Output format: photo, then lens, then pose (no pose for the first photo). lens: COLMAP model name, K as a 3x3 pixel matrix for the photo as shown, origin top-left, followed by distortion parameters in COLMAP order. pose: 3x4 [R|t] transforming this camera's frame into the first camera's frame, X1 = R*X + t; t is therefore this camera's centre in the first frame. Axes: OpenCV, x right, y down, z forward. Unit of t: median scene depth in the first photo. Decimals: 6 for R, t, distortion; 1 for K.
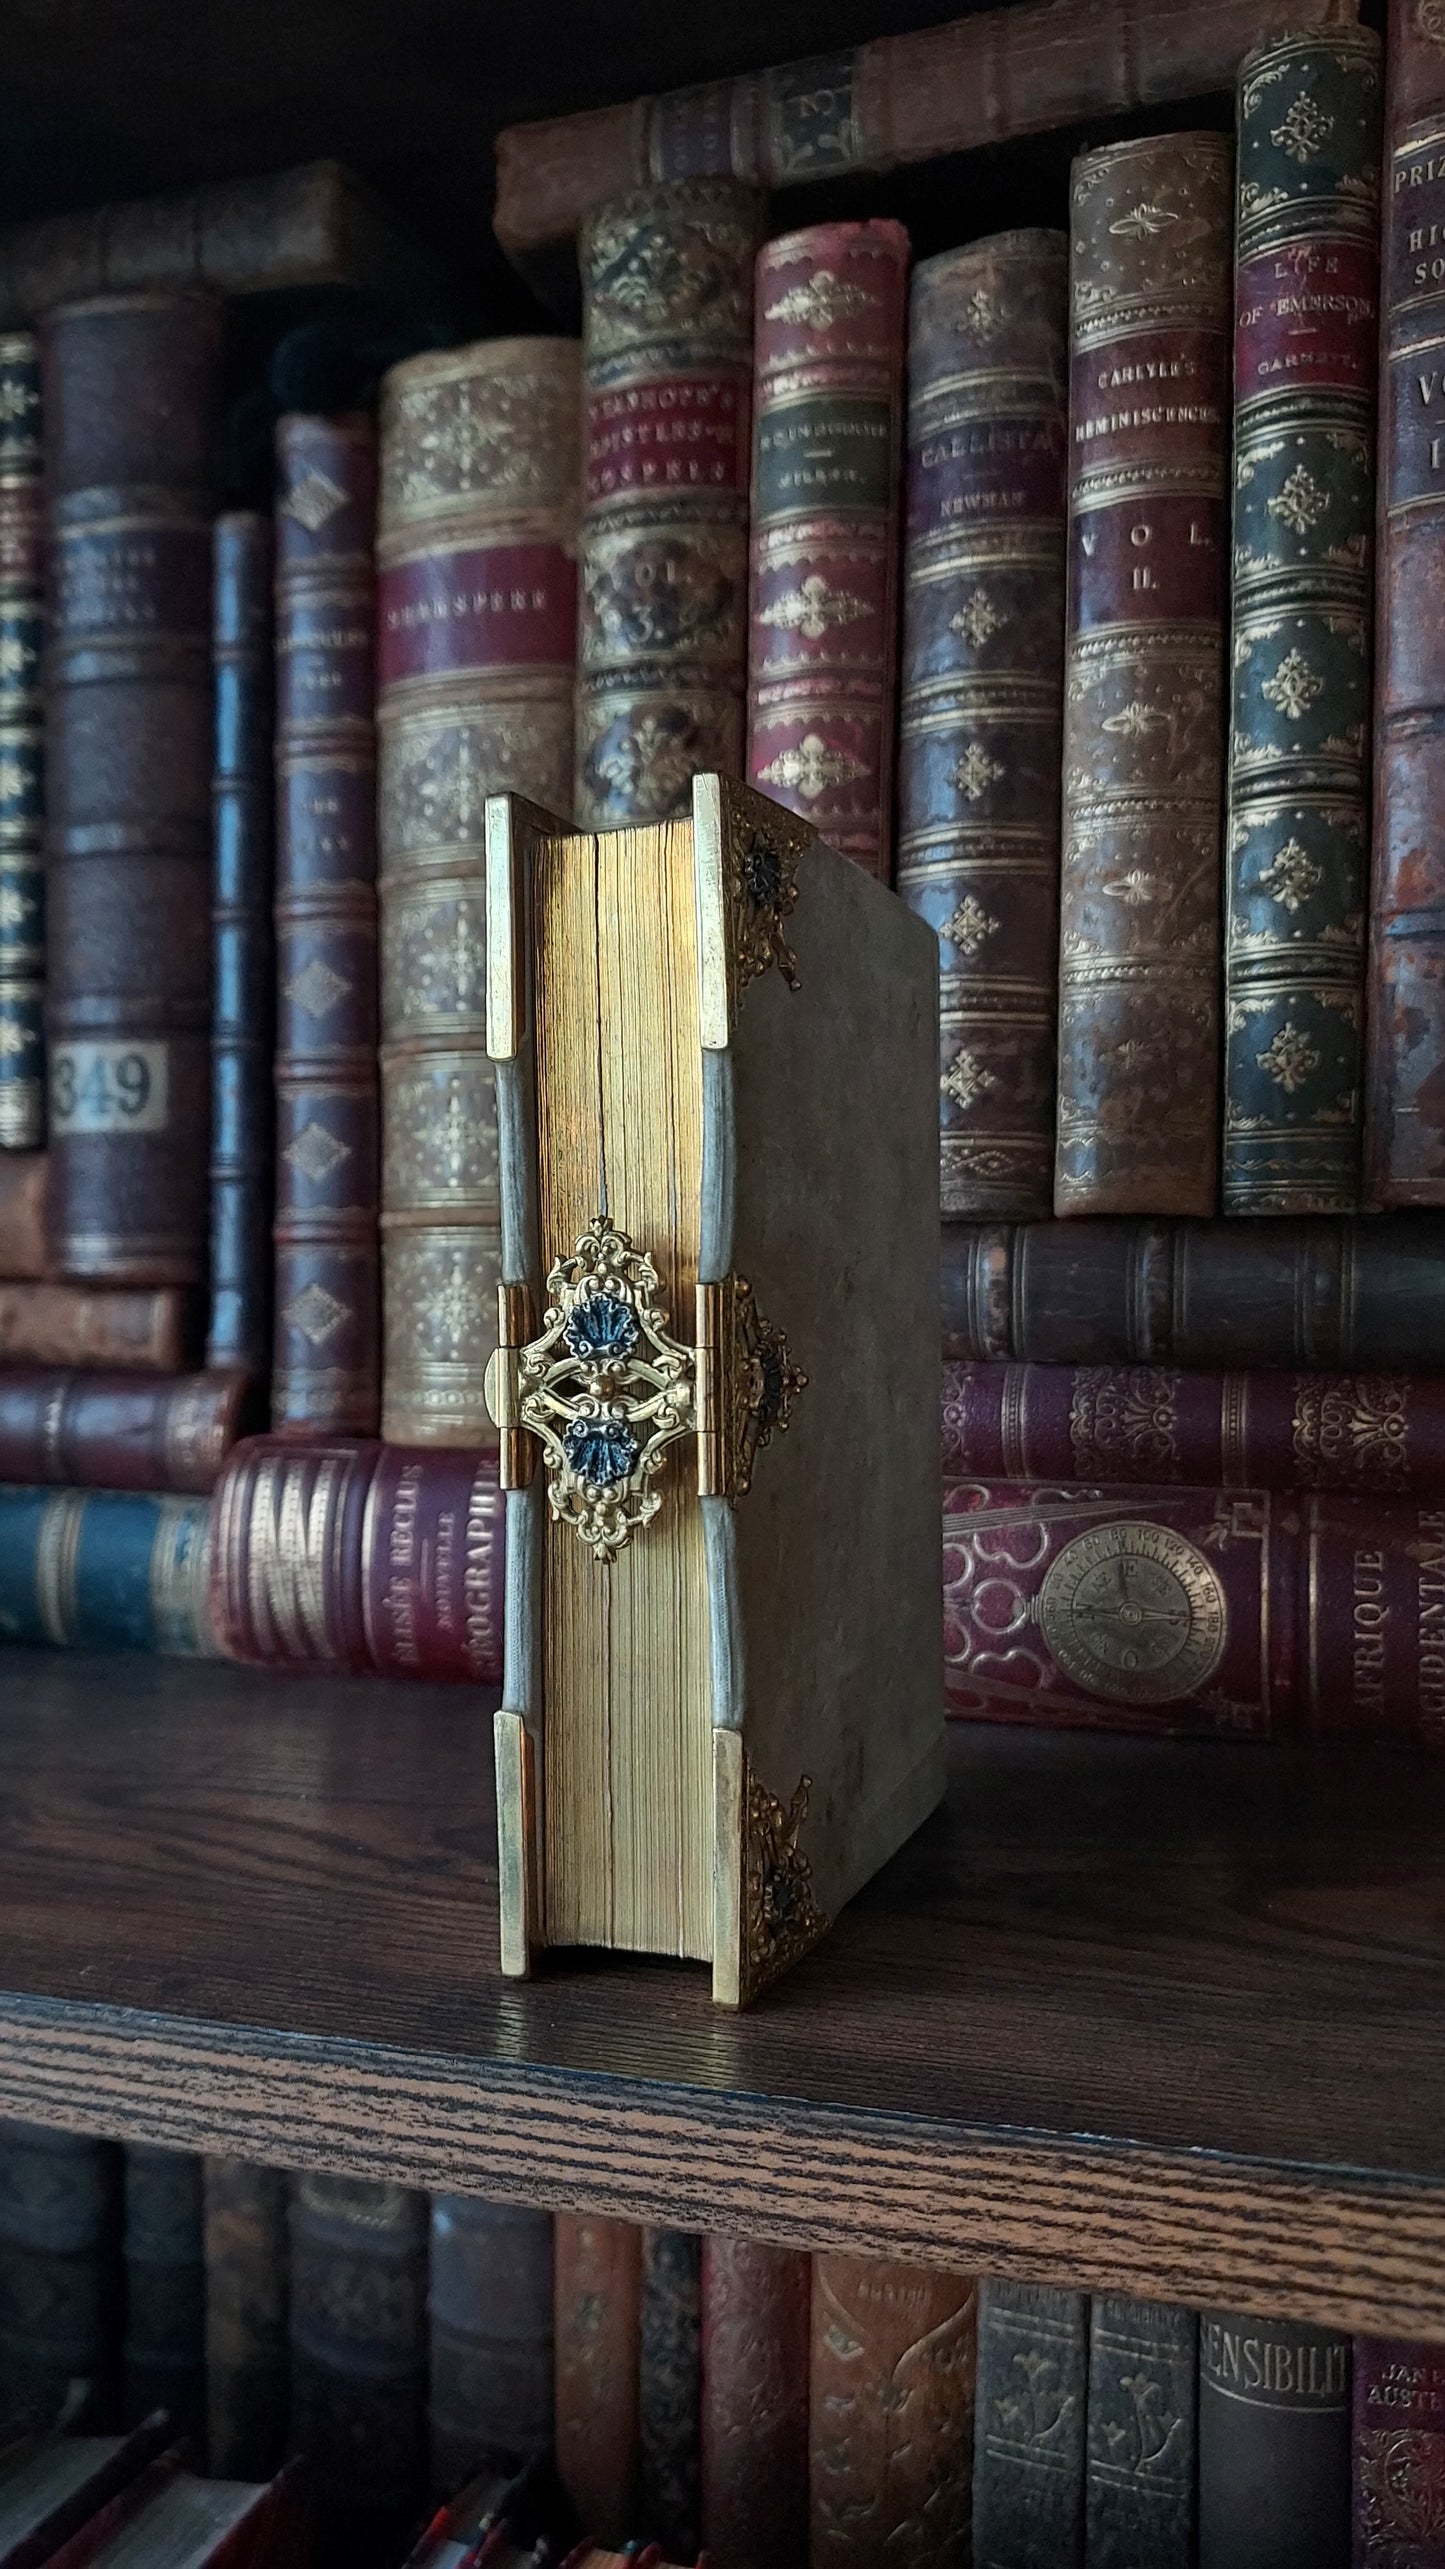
lens RADIAL K [[1925.2, 0, 712.7], [0, 1925.2, 1301.2], [0, 0, 1]] dist [0.083707, -0.185413]
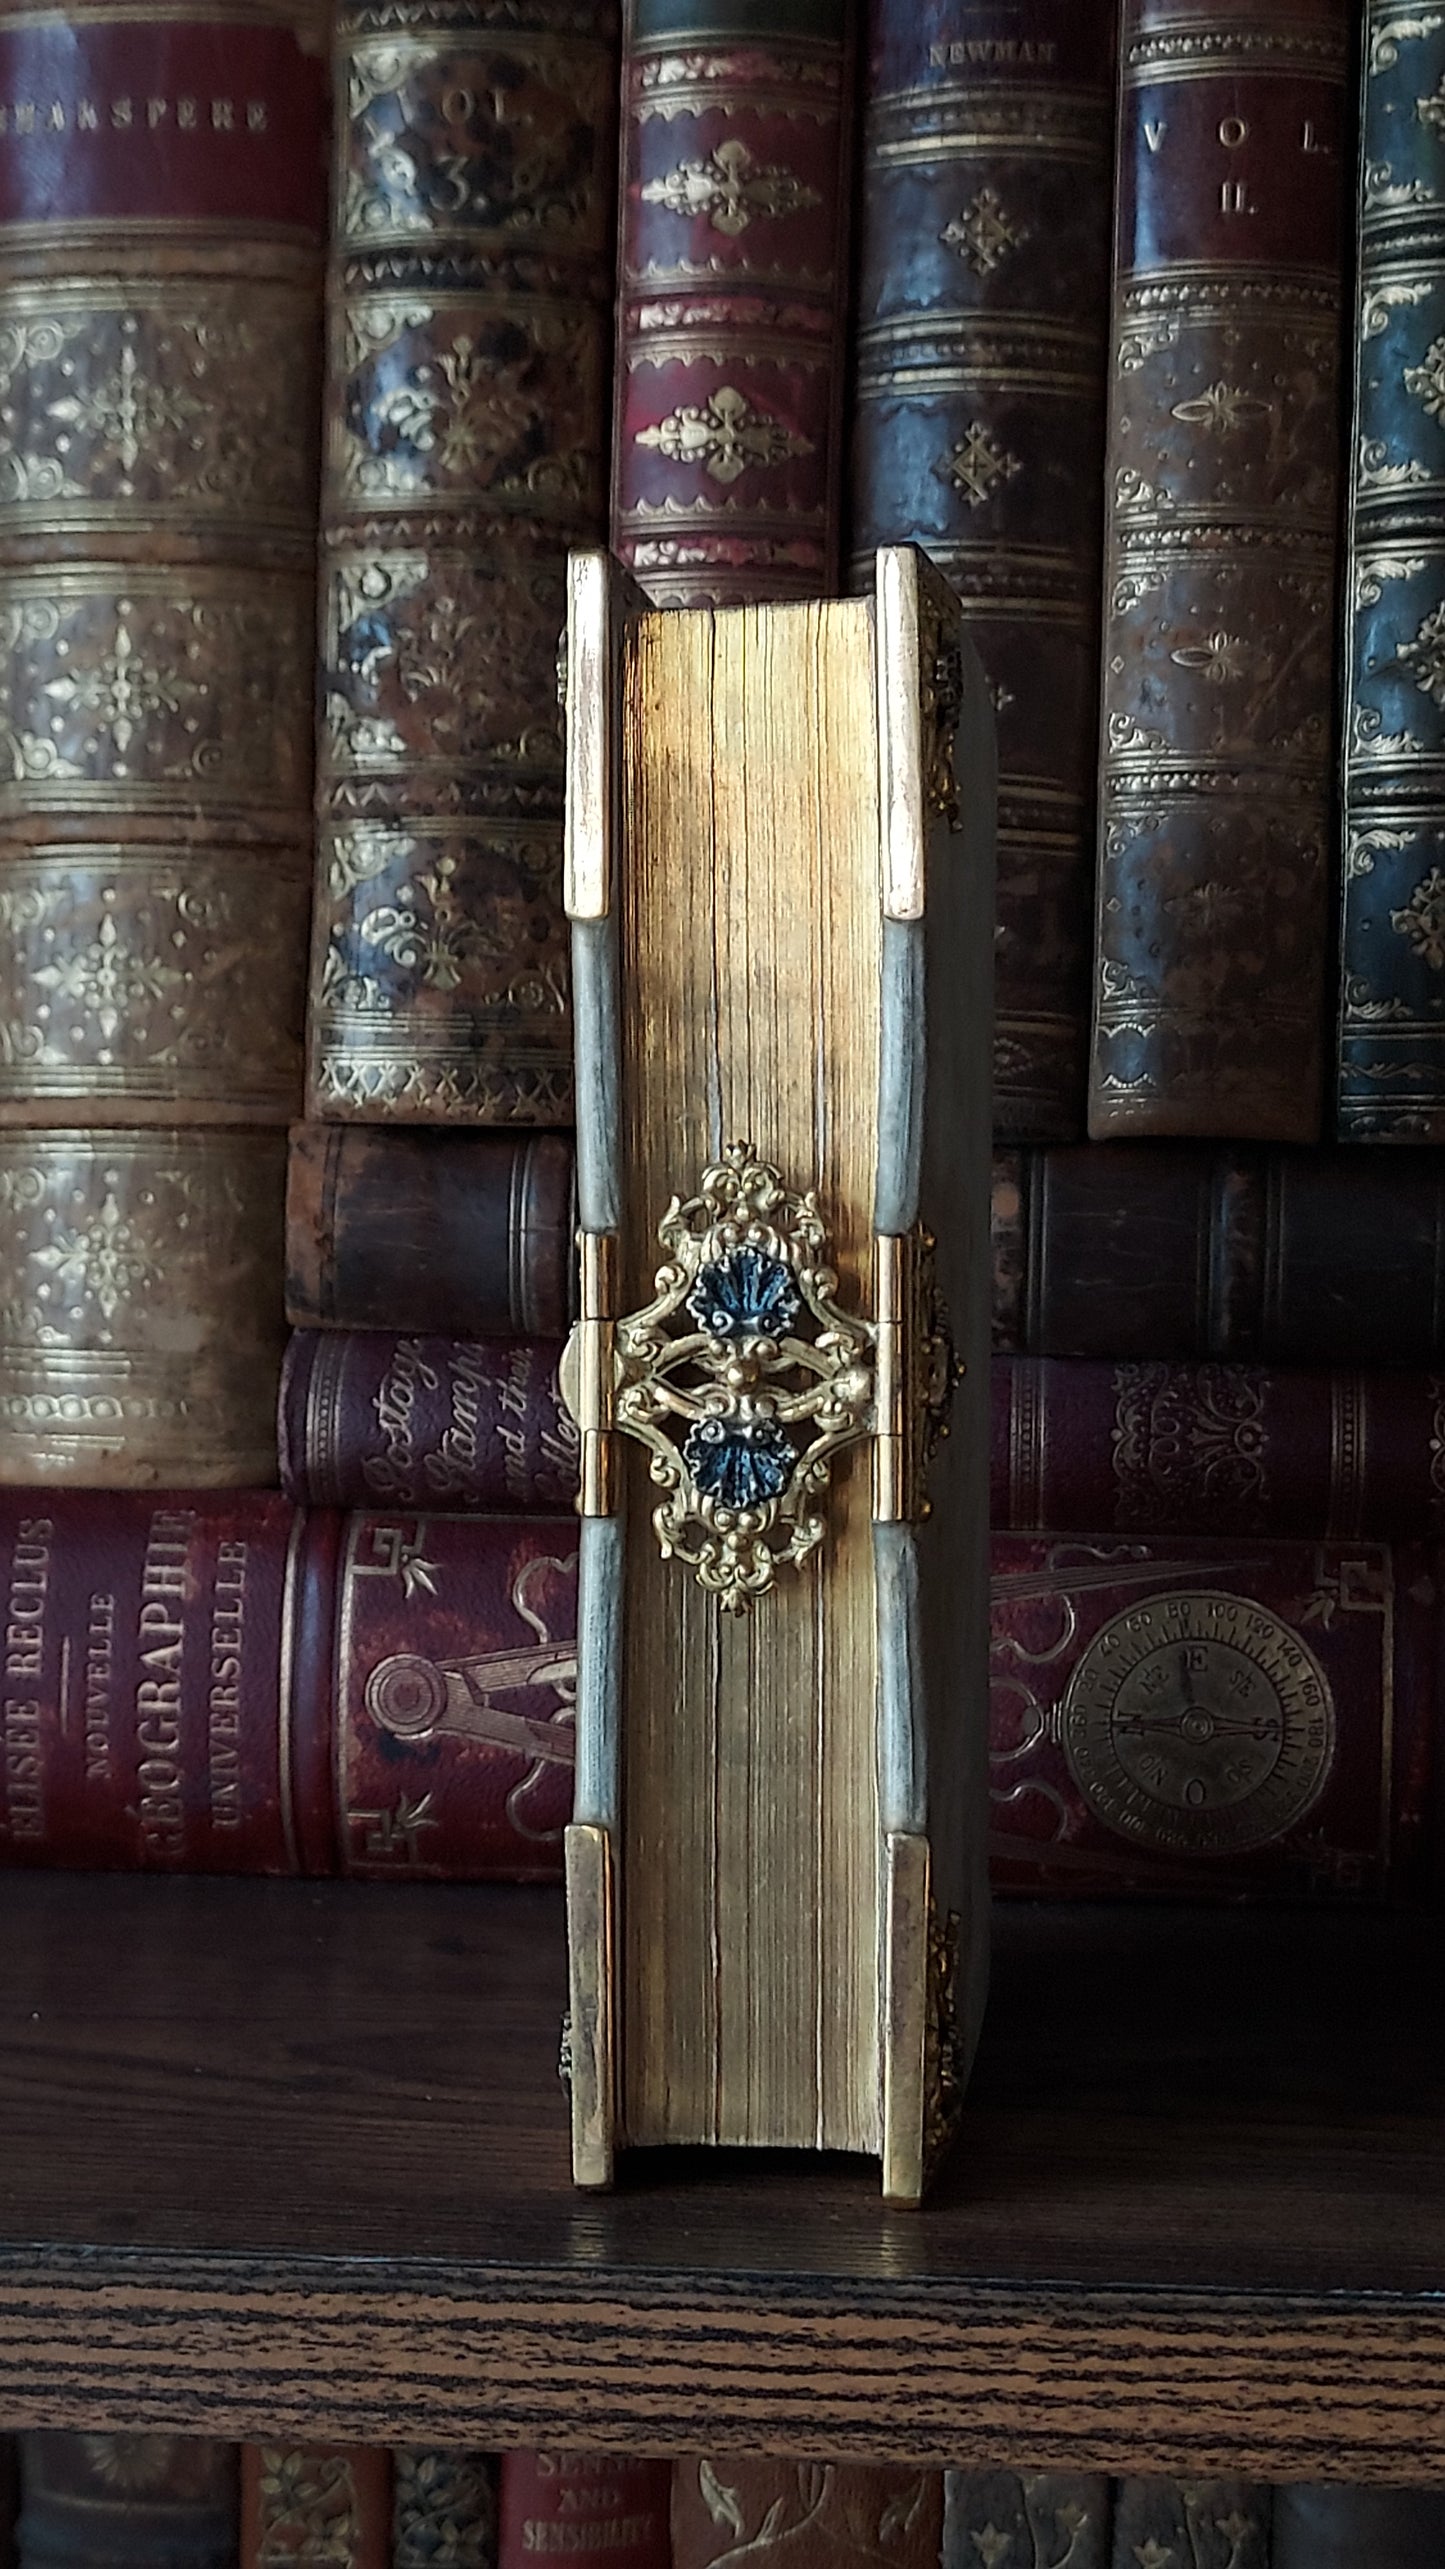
lens RADIAL K [[3808.0, 0, 719.8], [0, 3808.0, 1311.0], [0, 0, 1]] dist [0.089127, -0.060602]
pose [[0.971953, 0.010528, 0.234940, -0.262051], [-0.013905, 0.999822, 0.012722, 0.001223], [-0.234764, -0.015632, 0.971927, -0.262842]]
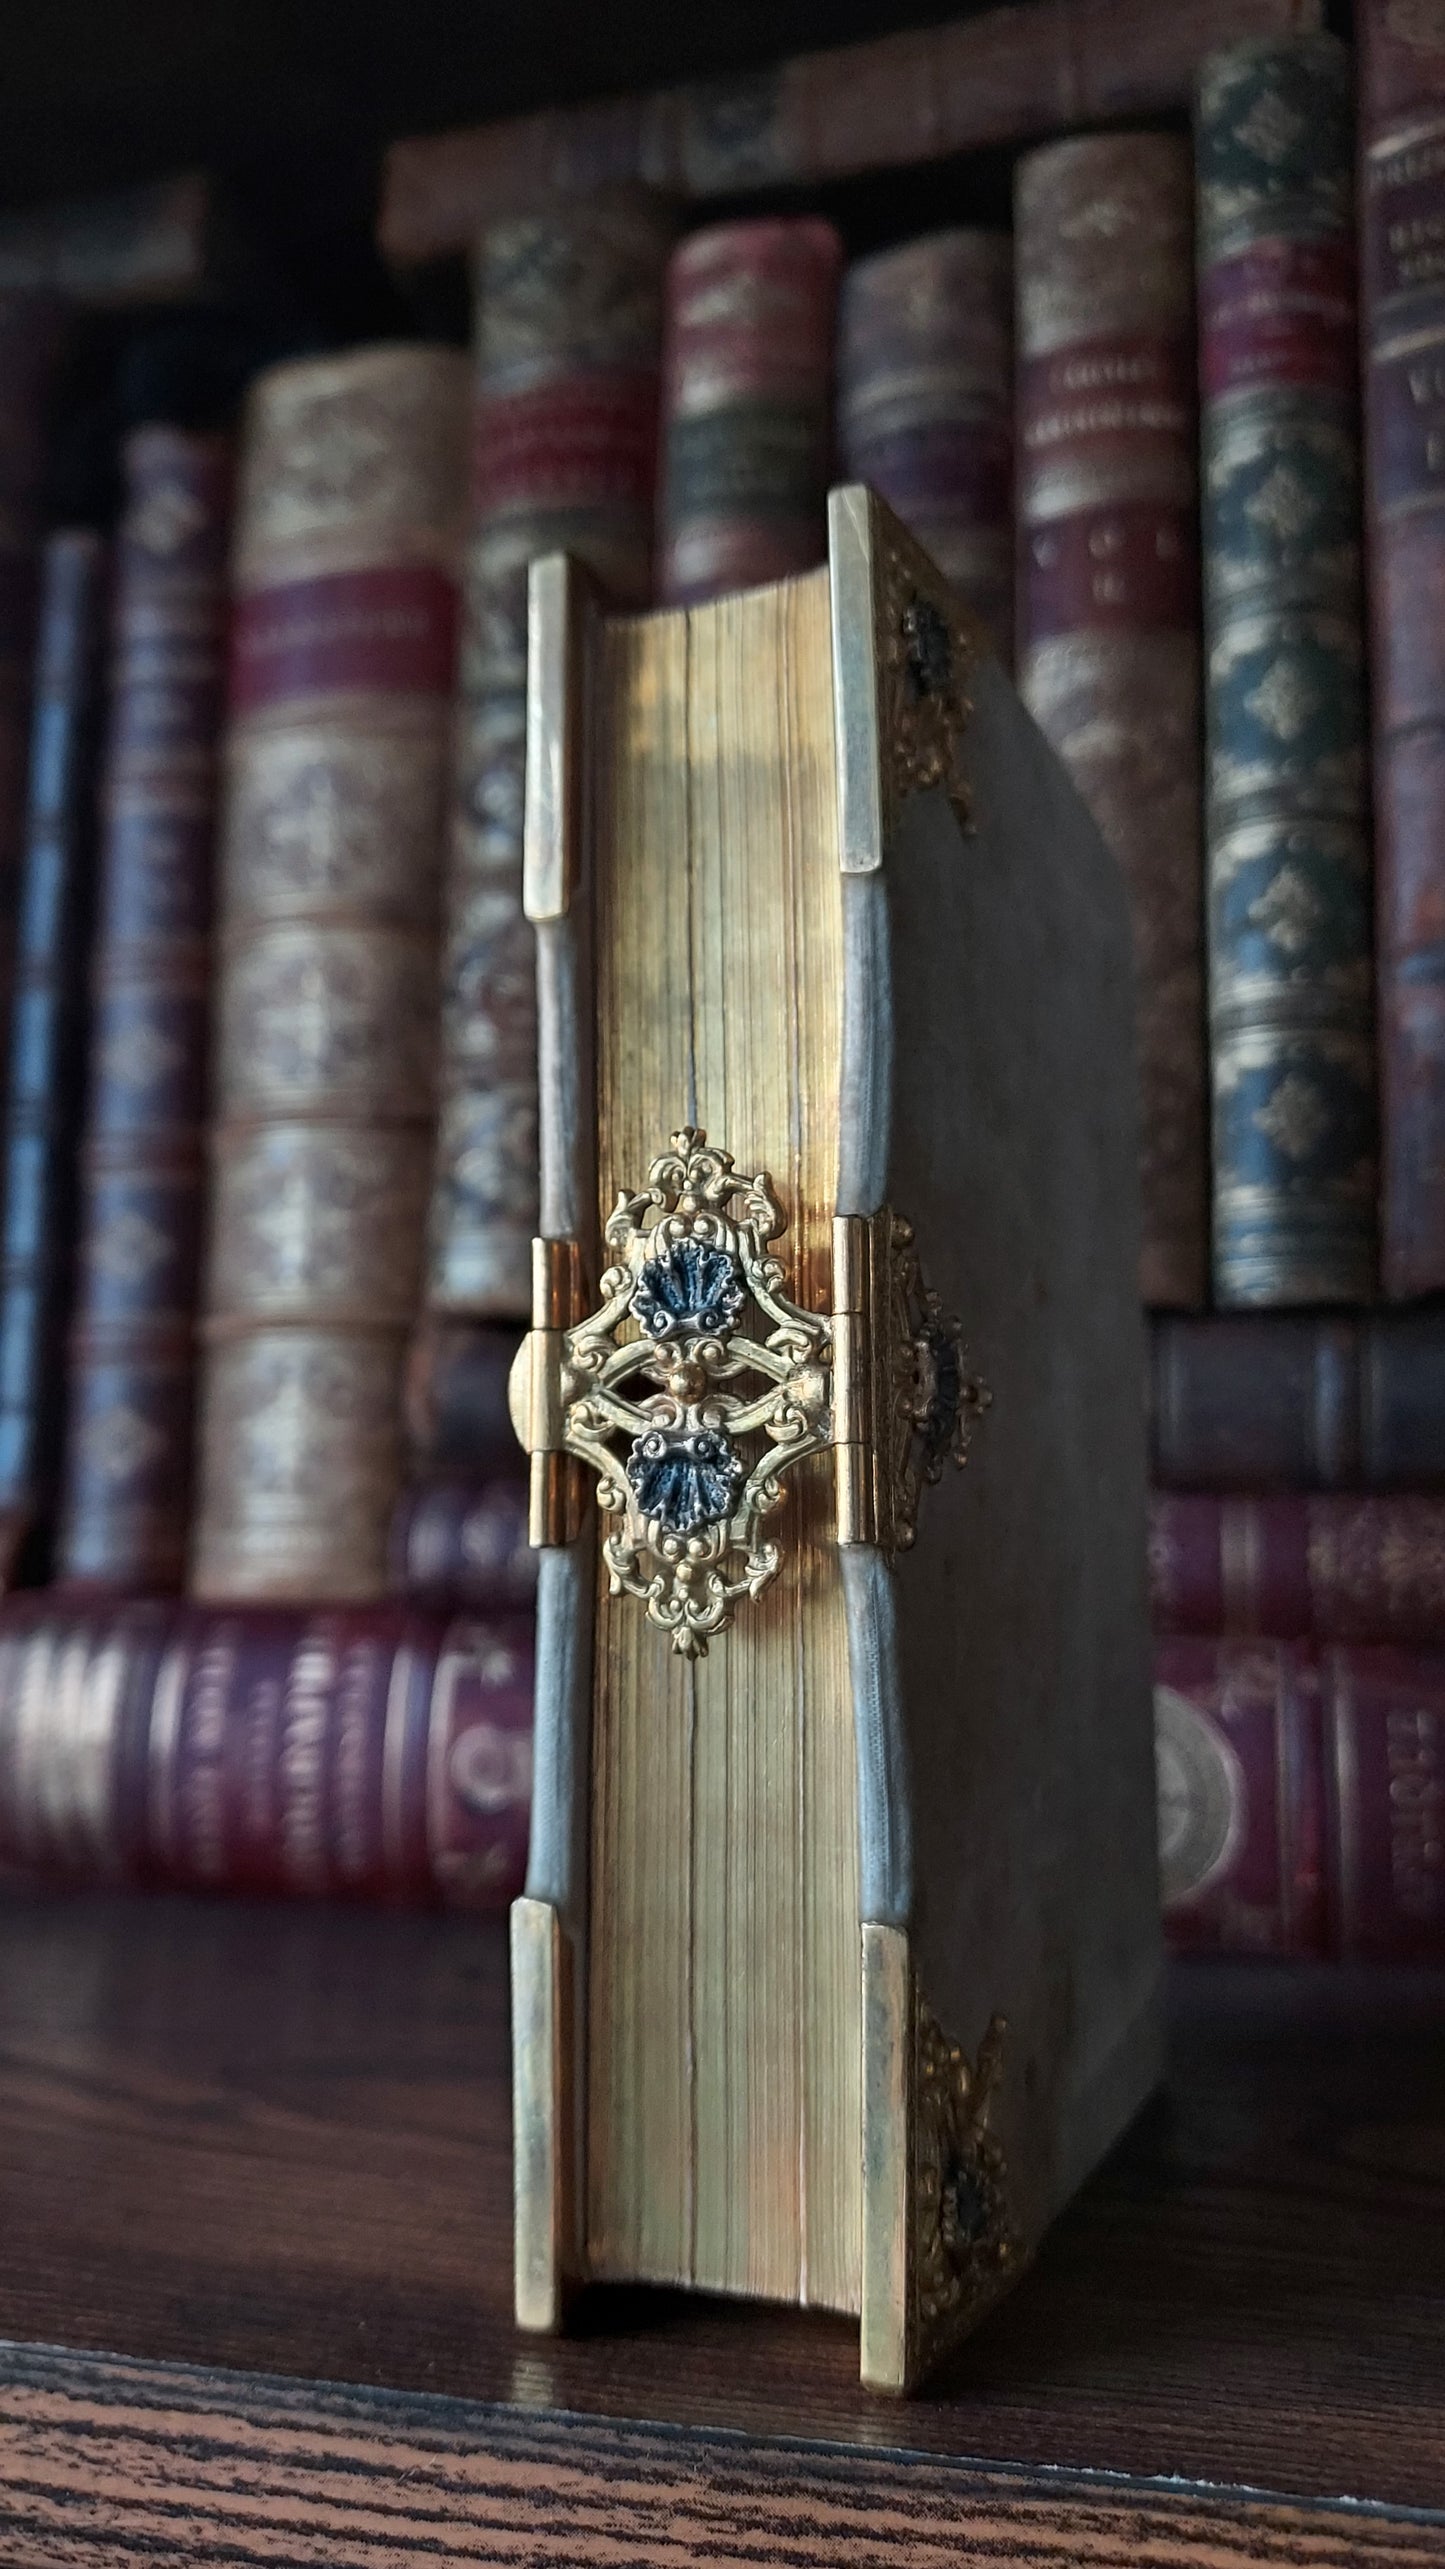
lens RADIAL K [[2003.3, 0, 711.4], [0, 2003.3, 1287.9], [0, 0, 1]] dist [-0.012249, 0.002336]
pose [[0.998052, 0.018382, 0.059621, -0.005795], [-0.009934, 0.990239, -0.139023, 0.069397], [-0.061595, 0.138159, 0.988493, 0.159366]]
